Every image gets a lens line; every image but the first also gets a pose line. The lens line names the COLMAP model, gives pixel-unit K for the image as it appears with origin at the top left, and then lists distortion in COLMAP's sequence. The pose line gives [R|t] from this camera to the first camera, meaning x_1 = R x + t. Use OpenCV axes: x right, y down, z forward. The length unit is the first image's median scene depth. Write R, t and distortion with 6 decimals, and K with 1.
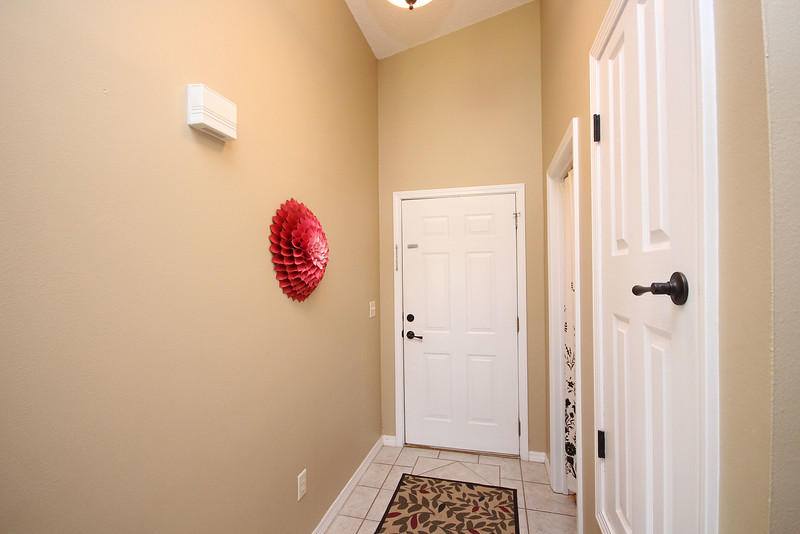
lens RADIAL K [[371.3, 0, 399.5], [0, 371.3, 268.7], [0, 0, 1]] dist [-0.001798, -0.000845]
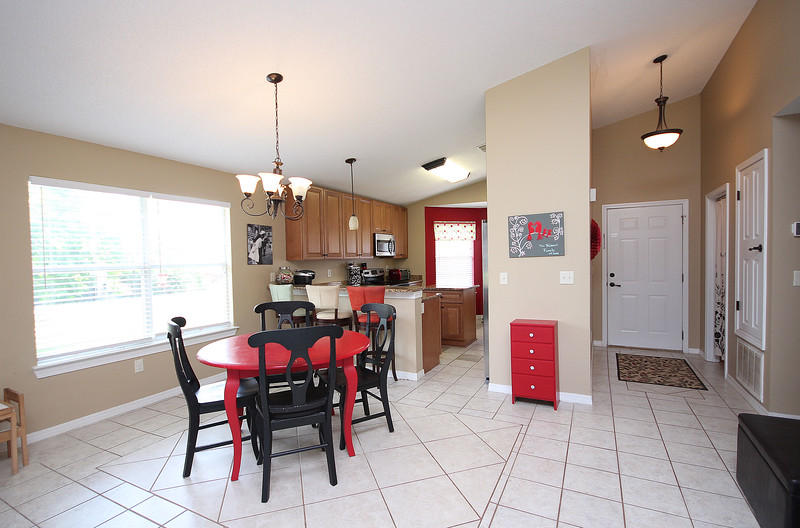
lens RADIAL K [[378.6, 0, 400.0], [0, 378.6, 264.0], [0, 0, 1]] dist [-0.000474, -0.000034]
pose [[0.974442, -0.000138, -0.224641, -0.607892], [0.006909, 0.999545, 0.029355, 0.020489], [0.224535, -0.030157, 0.973999, -1.096548]]
